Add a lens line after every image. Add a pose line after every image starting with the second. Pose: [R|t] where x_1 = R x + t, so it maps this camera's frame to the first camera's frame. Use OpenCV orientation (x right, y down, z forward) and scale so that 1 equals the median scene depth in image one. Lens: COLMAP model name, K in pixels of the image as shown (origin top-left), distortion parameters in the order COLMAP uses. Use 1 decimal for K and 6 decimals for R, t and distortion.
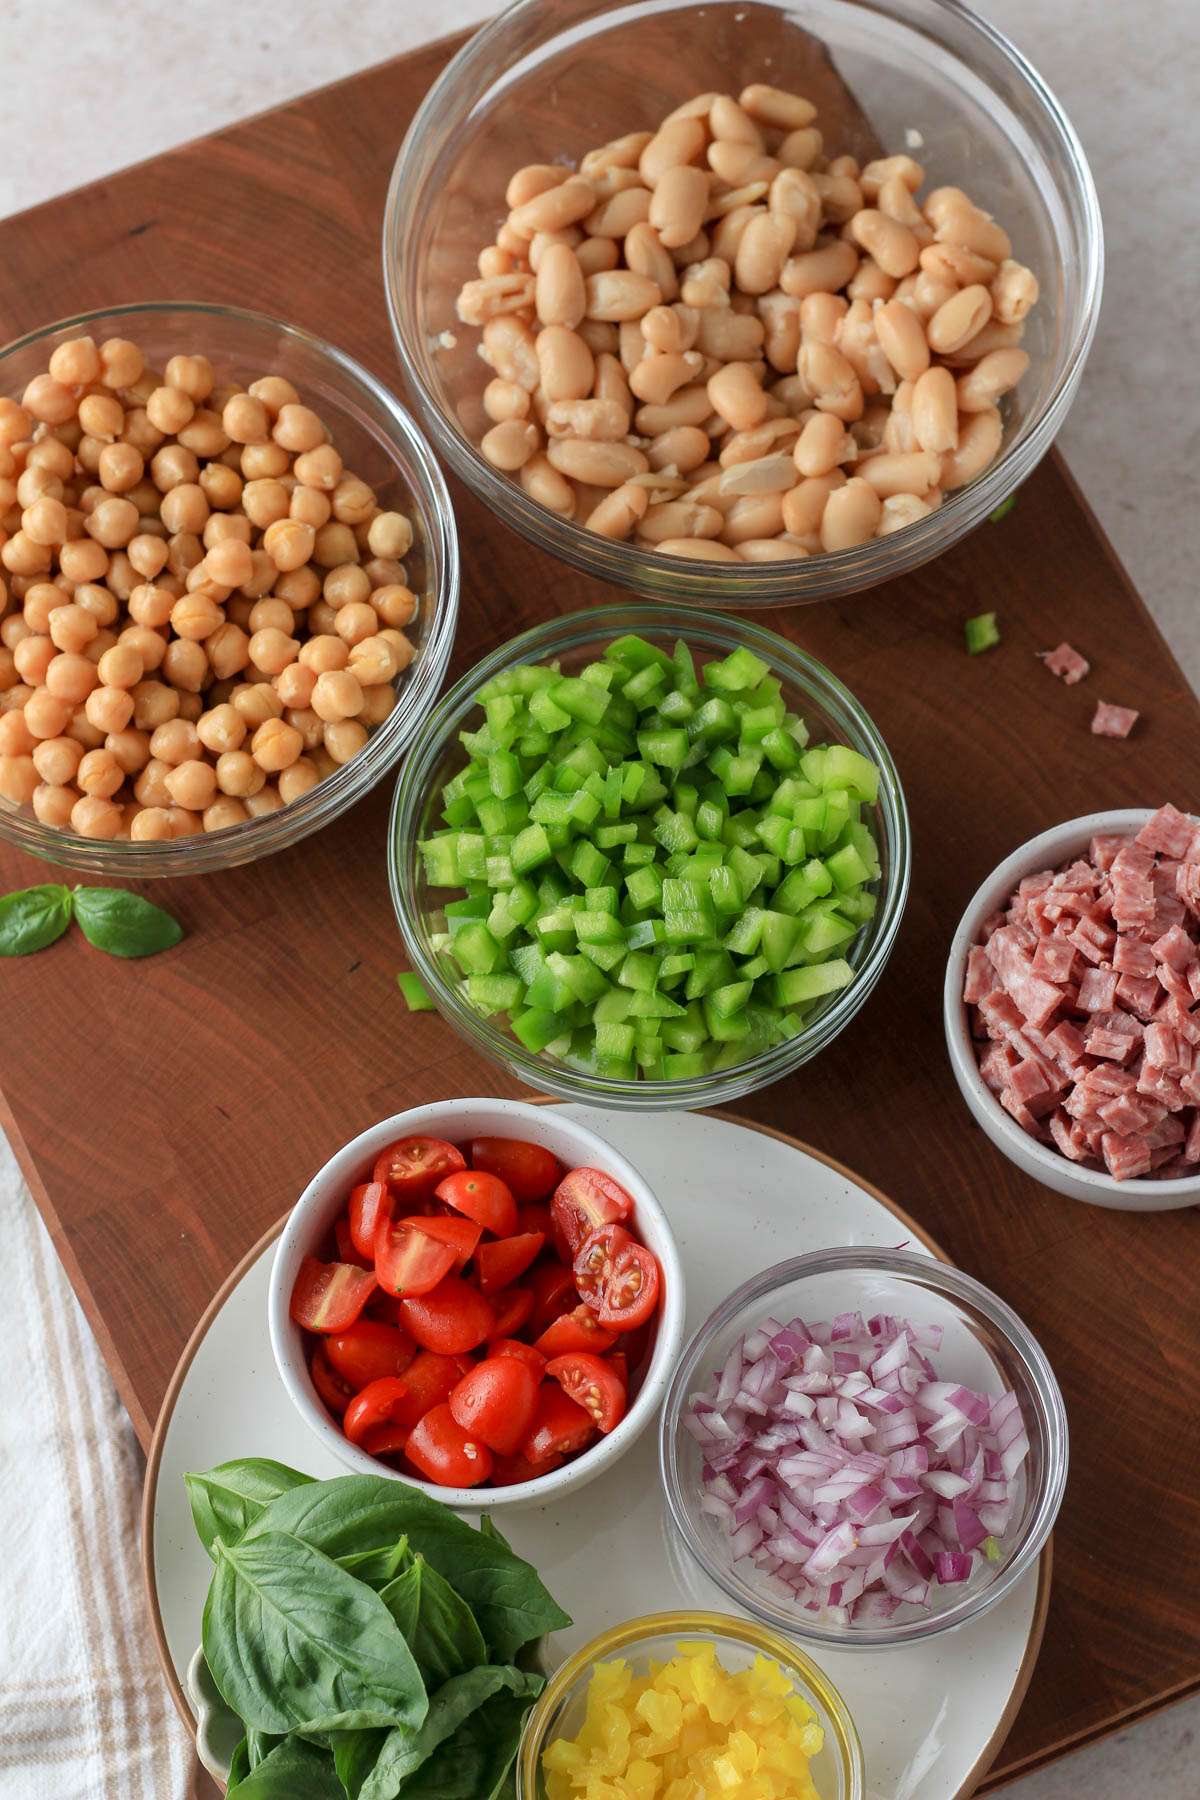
lens RADIAL K [[4477.0, 0, 599.0], [0, 4477.0, 891.5], [0, 0, 1]] dist [-0.108911, 0.000000]
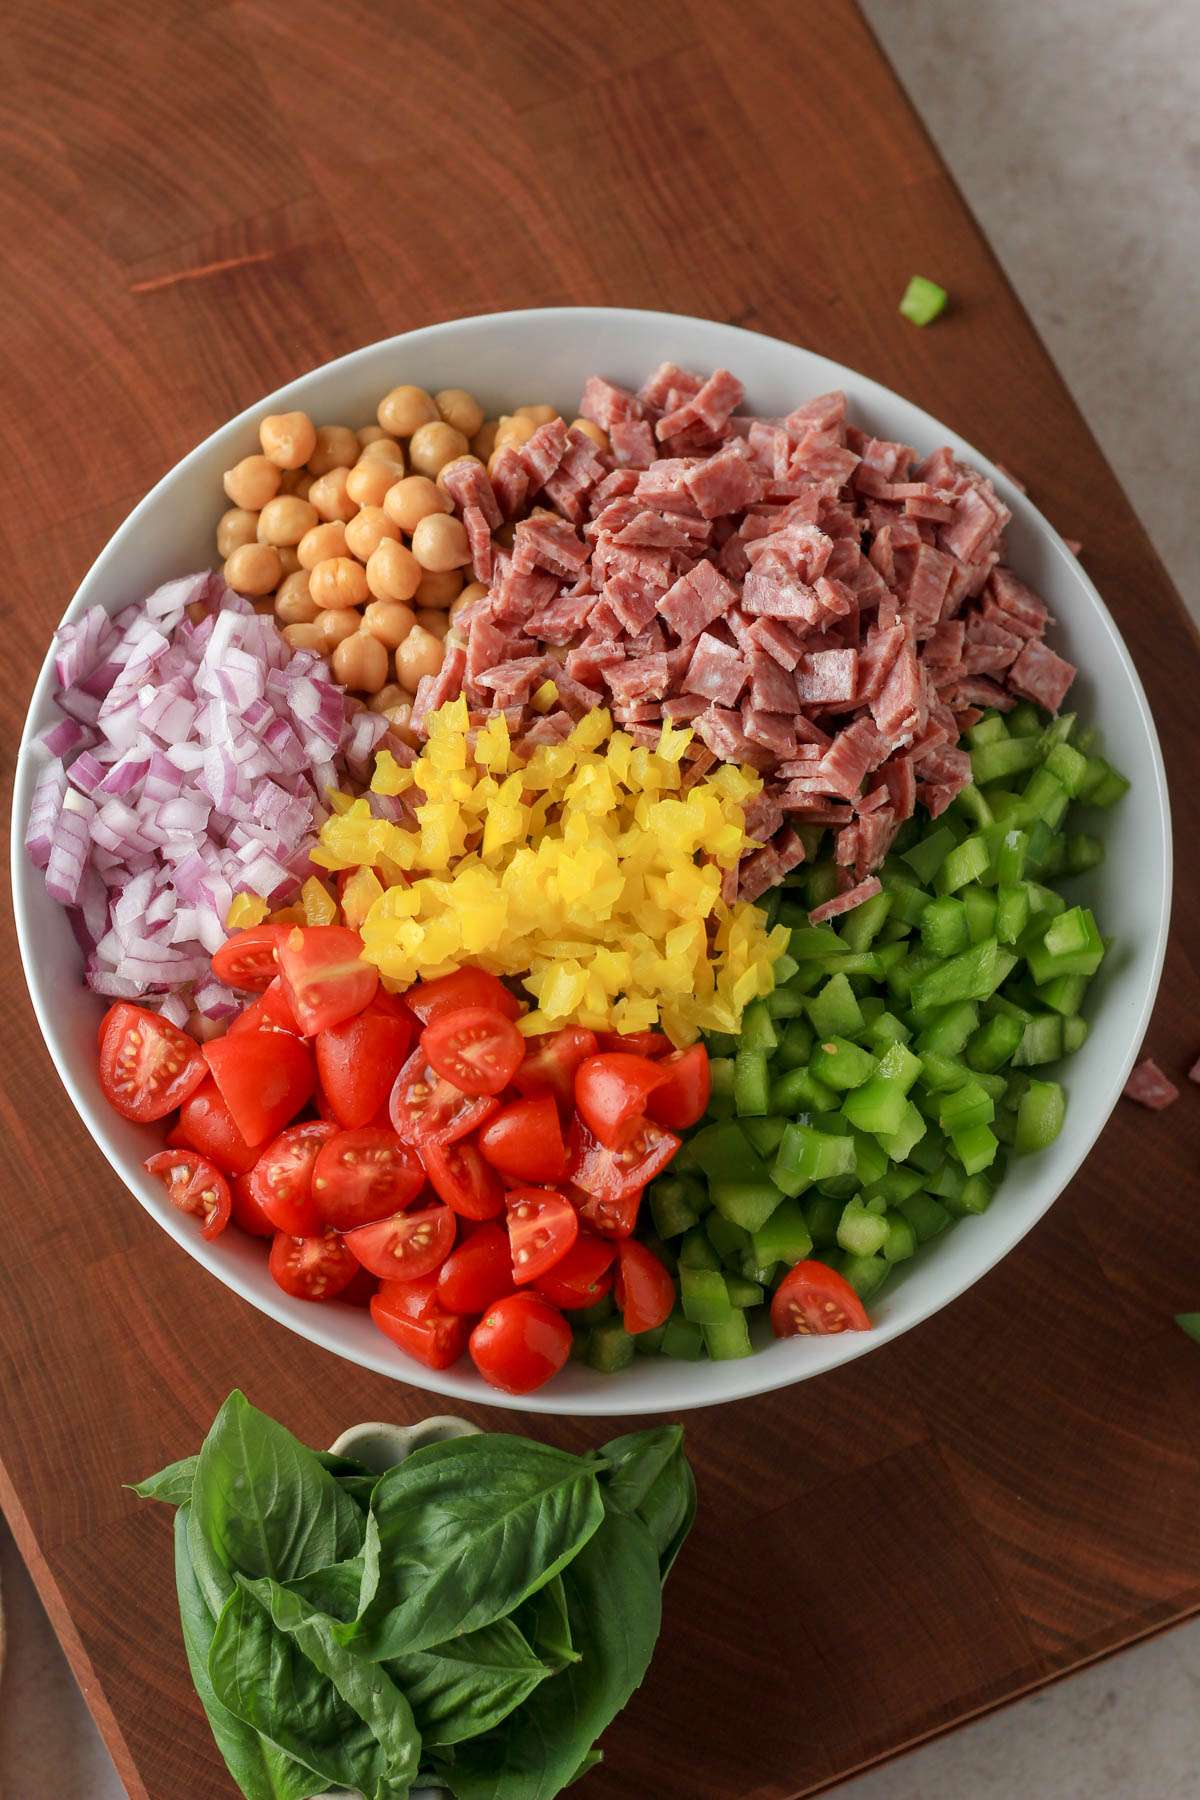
lens RADIAL K [[4477.0, 0, 599.2], [0, 4477.0, 908.1], [0, 0, 1]] dist [-0.108911, 0.000000]
pose [[0.998056, 0.020050, 0.059014, -0.026028], [-0.021800, 0.999337, 0.029166, 0.008344], [-0.058390, -0.030396, 0.997831, 0.123154]]
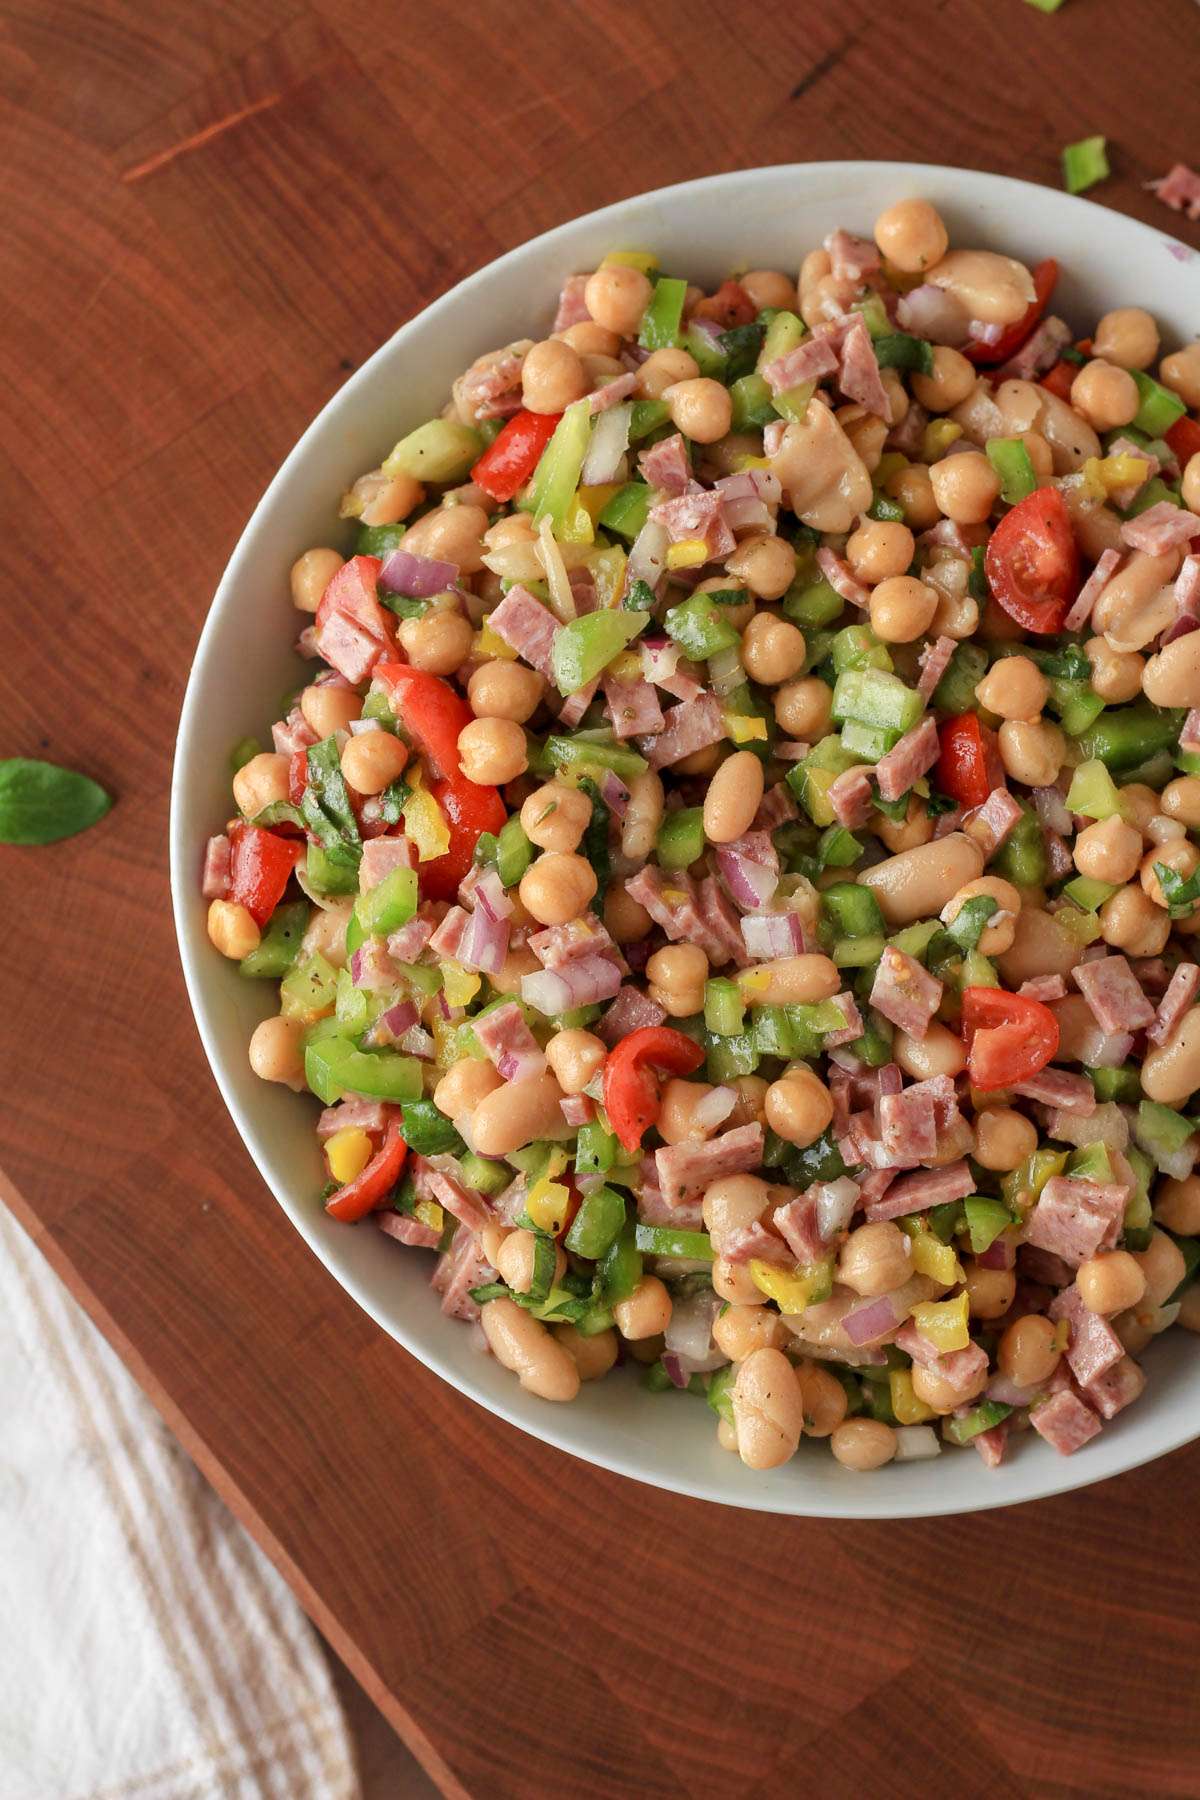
lens RADIAL K [[4477.0, 0, 599.6], [0, 4477.0, 901.3], [0, 0, 1]] dist [-0.108911, 0.000000]
pose [[0.977352, -0.206871, 0.044583, -0.050398], [0.192232, 0.955974, 0.221721, -0.125240], [-0.088488, -0.208130, 0.974090, 0.266601]]
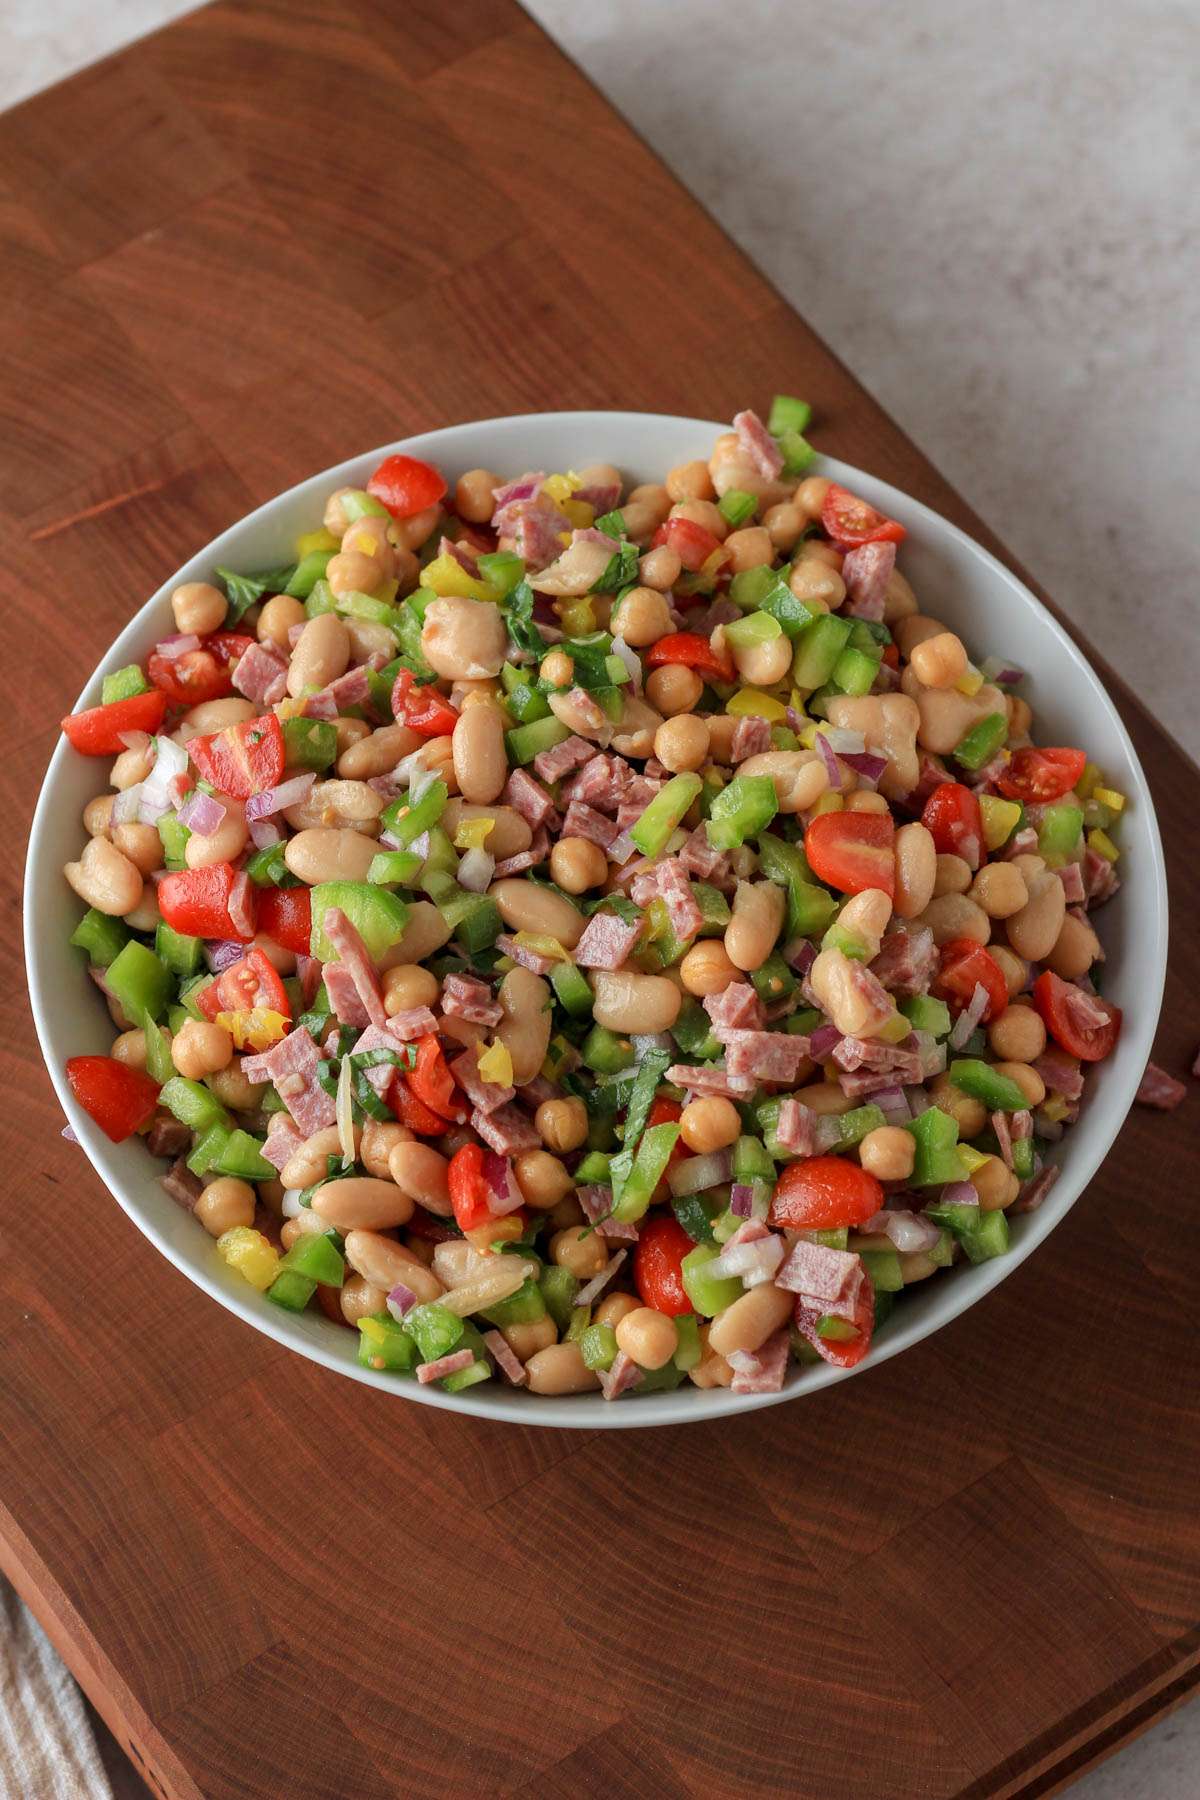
lens RADIAL K [[4477.0, 0, 595.5], [0, 4477.0, 903.6], [0, 0, 1]] dist [-0.108911, 0.000000]
pose [[0.984529, -0.148833, 0.092478, -0.051663], [0.160340, 0.978075, -0.132890, 0.130108], [-0.070672, 0.145662, 0.986807, 0.119243]]
